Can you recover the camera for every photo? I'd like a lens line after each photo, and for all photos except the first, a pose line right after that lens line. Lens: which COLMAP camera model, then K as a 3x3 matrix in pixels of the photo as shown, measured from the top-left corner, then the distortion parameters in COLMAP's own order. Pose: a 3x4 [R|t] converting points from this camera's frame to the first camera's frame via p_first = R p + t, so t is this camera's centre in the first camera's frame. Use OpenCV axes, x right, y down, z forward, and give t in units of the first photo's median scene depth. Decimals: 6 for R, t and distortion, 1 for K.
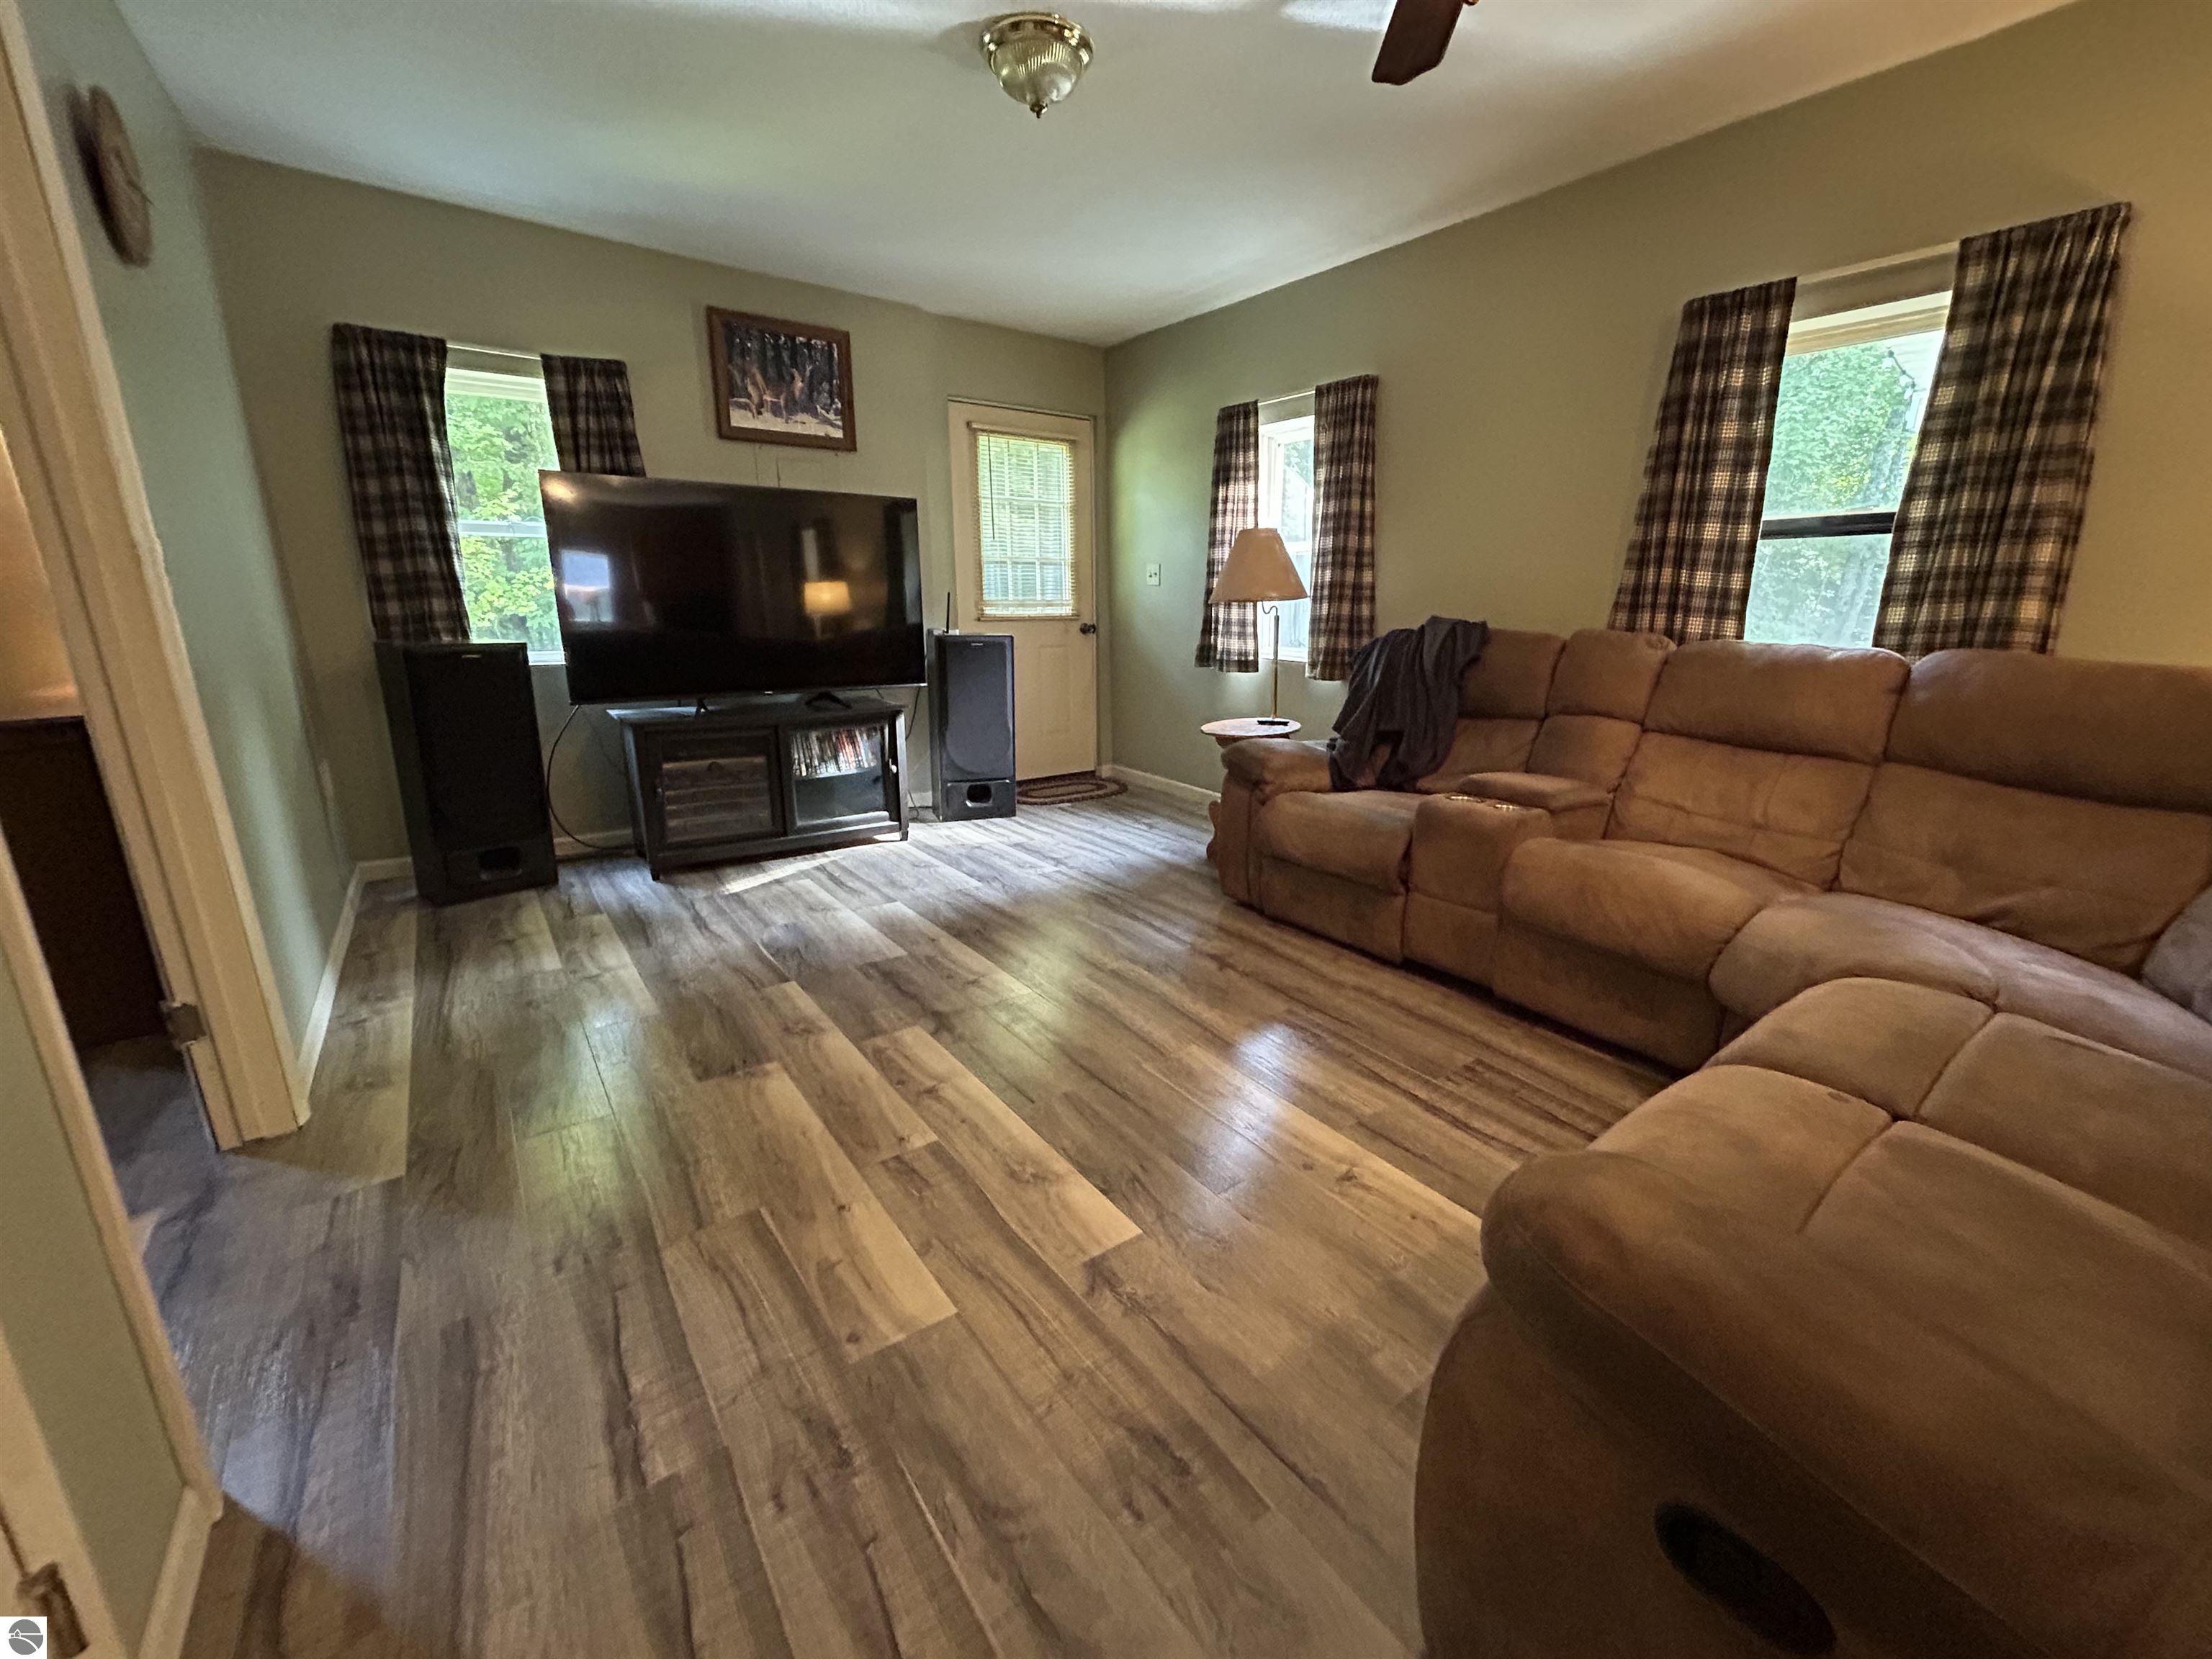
lens RADIAL K [[893.7, 0, 1114.4], [0, 893.7, 831.2], [0, 0, 1]] dist [0.000917, 0.001904]
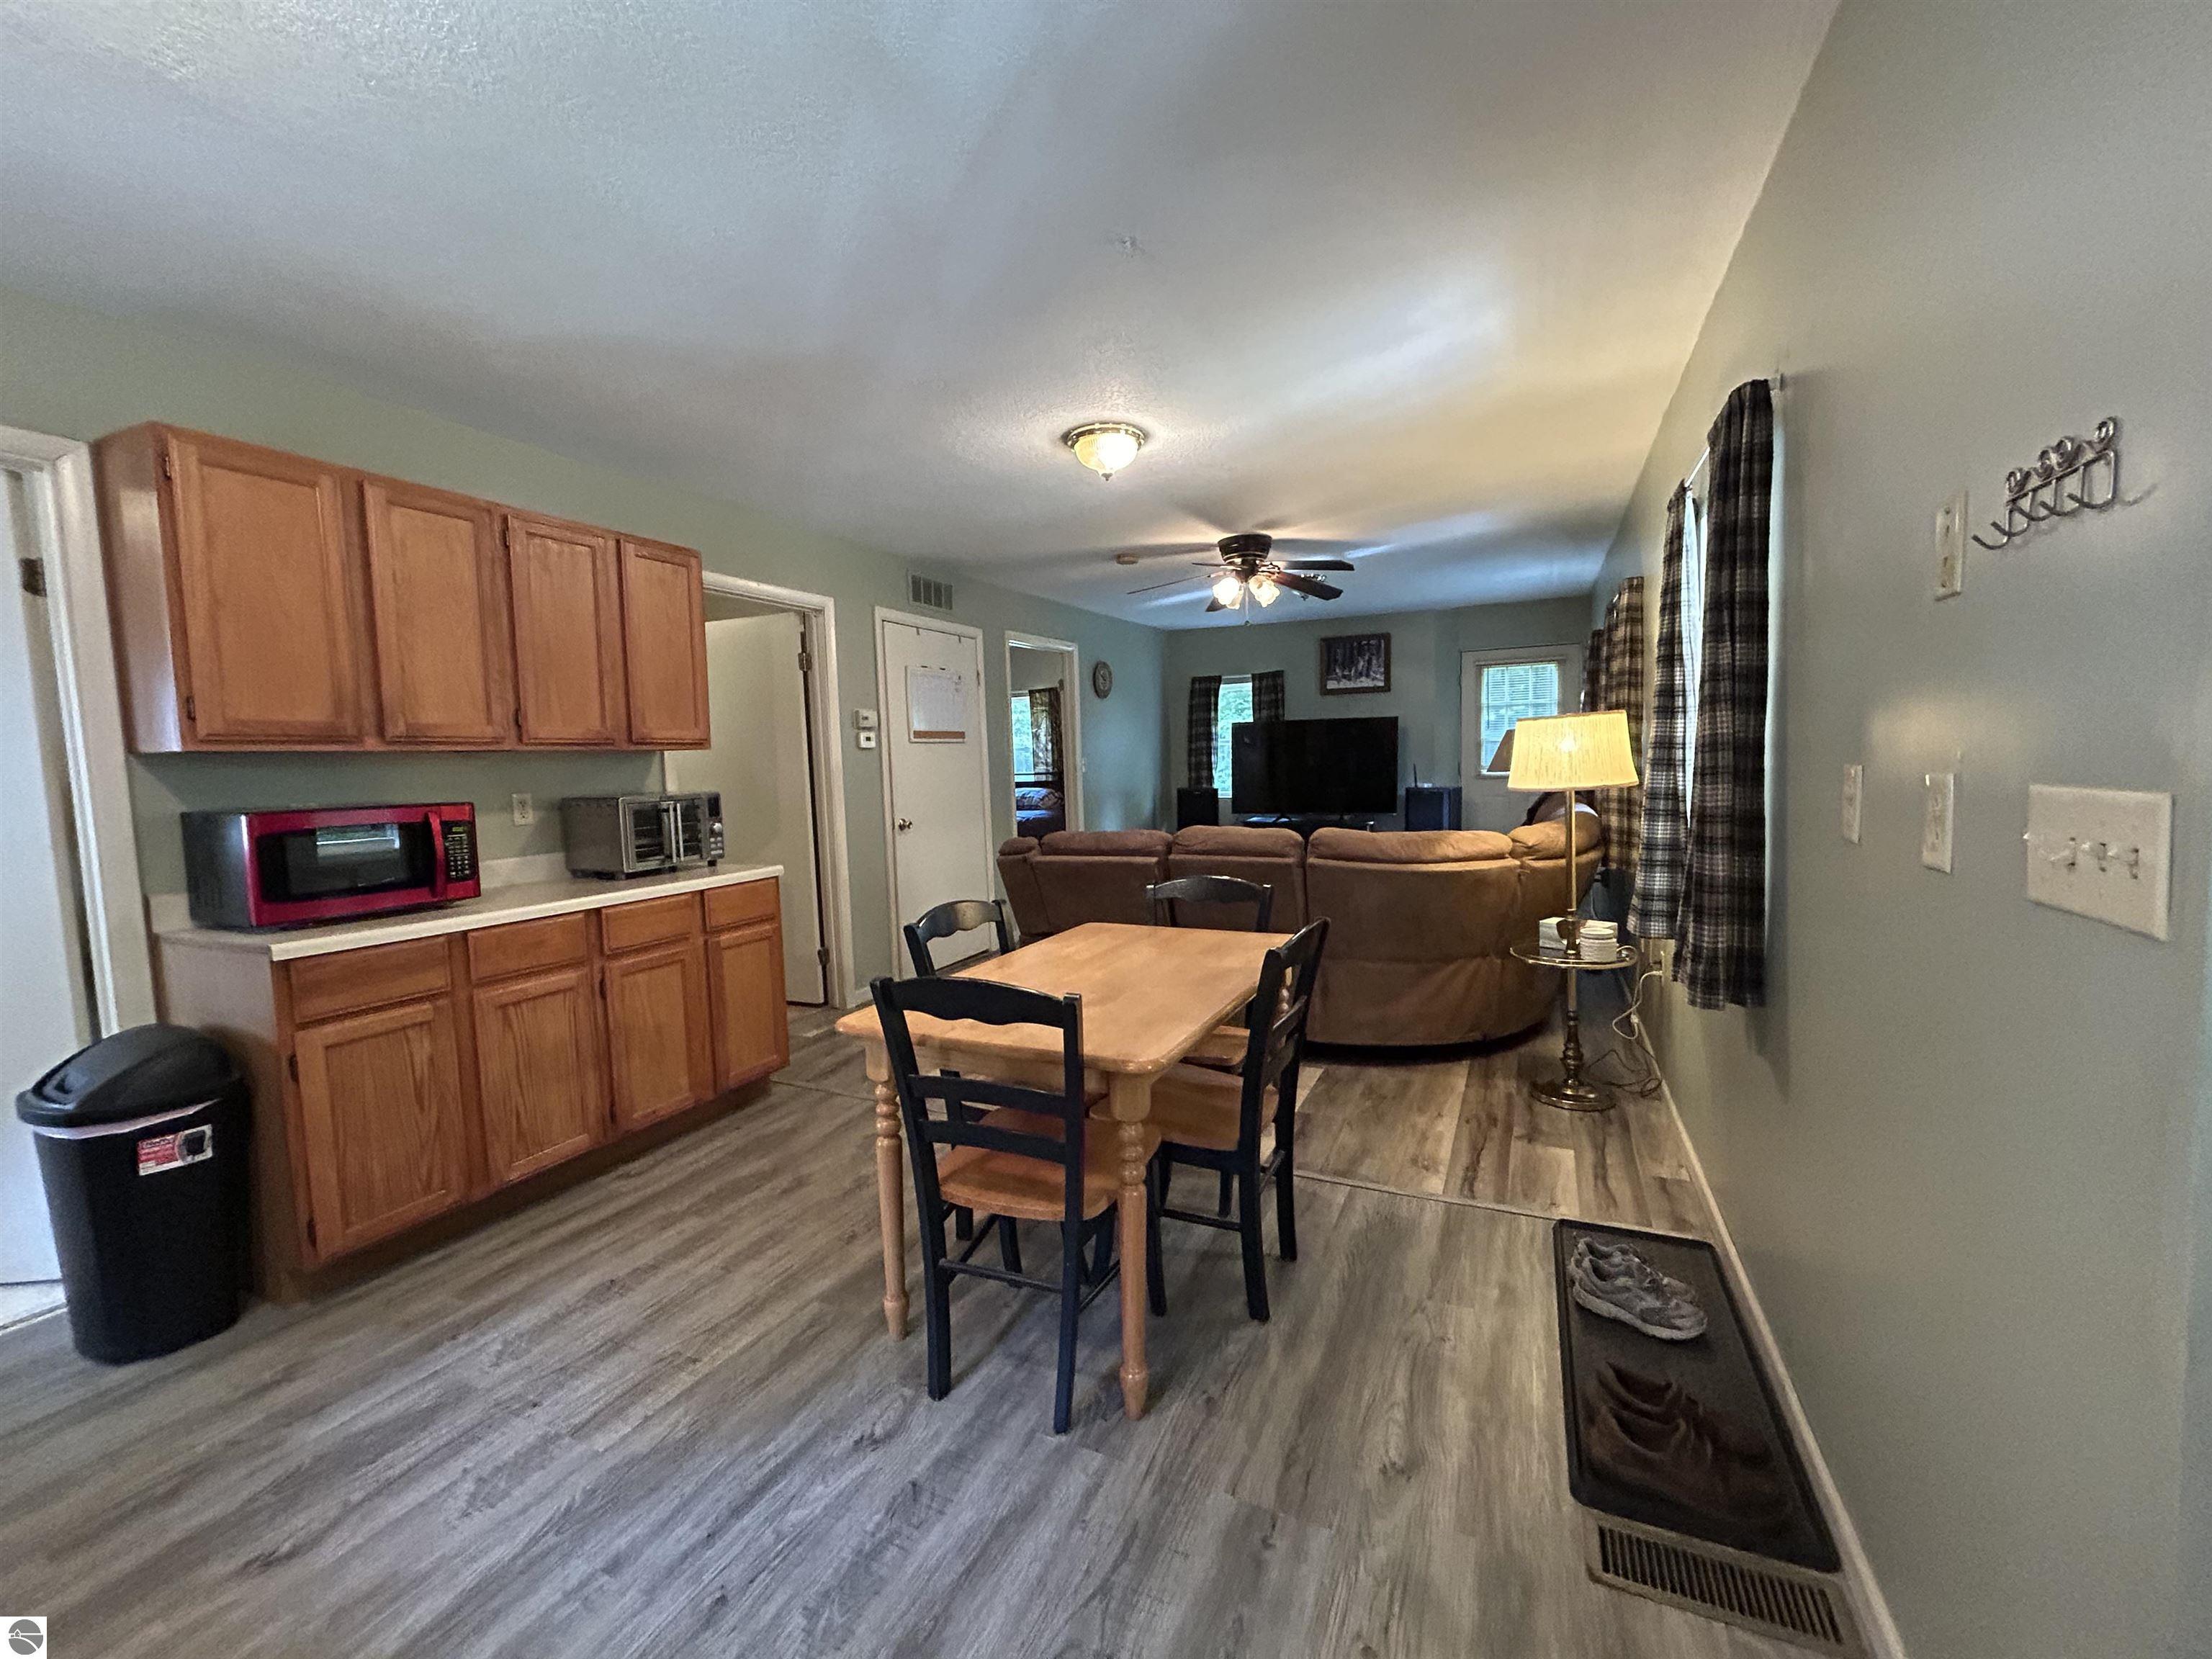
lens RADIAL K [[893.7, 0, 1111.5], [0, 893.7, 828.3], [0, 0, 1]] dist [0.000917, 0.001904]
pose [[0.475356, 0.058699, -0.877833, 1.275267], [-0.195596, 0.979852, -0.040397, 0.055269], [0.857776, 0.190903, 0.477260, -0.398139]]
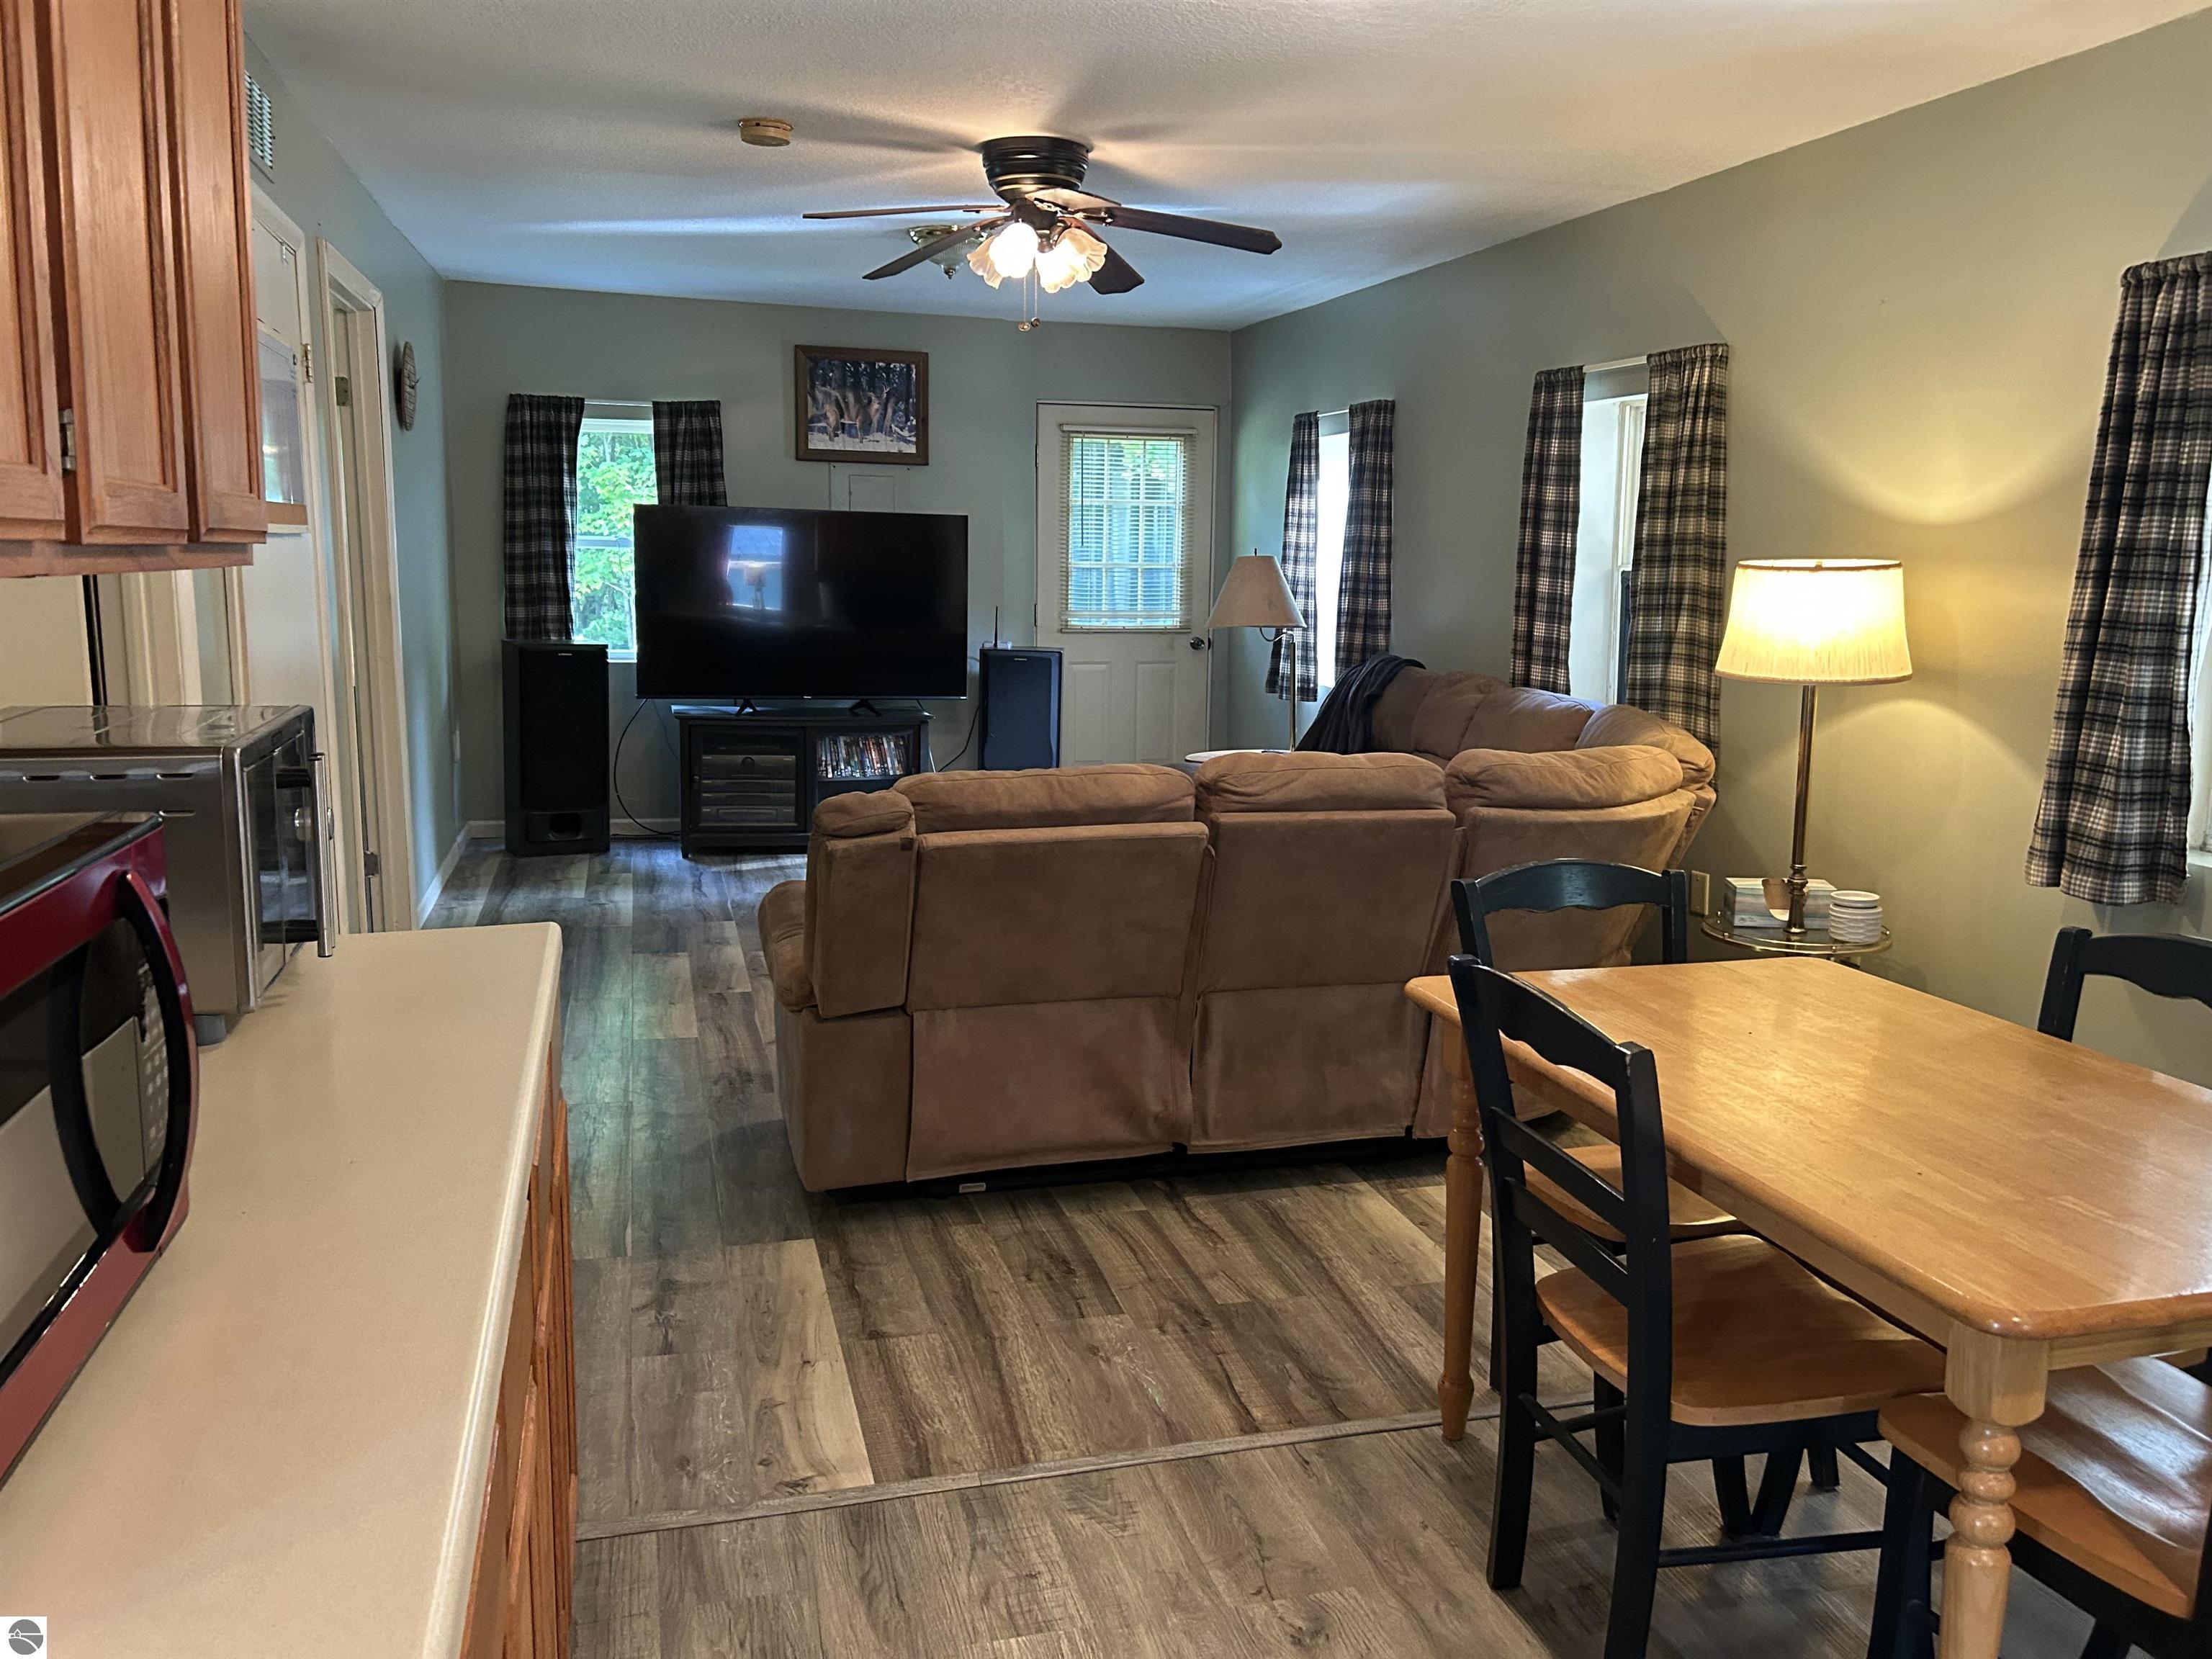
lens RADIAL K [[1664.0, 0, 1106.8], [0, 1664.0, 826.1], [0, 0, 1]] dist [0.053732, -0.058699]
pose [[0.934362, 0.074707, -0.348405, 0.674162], [-0.107829, 0.991211, -0.076637, 0.114124], [0.339618, 0.109175, 0.934206, -0.736649]]
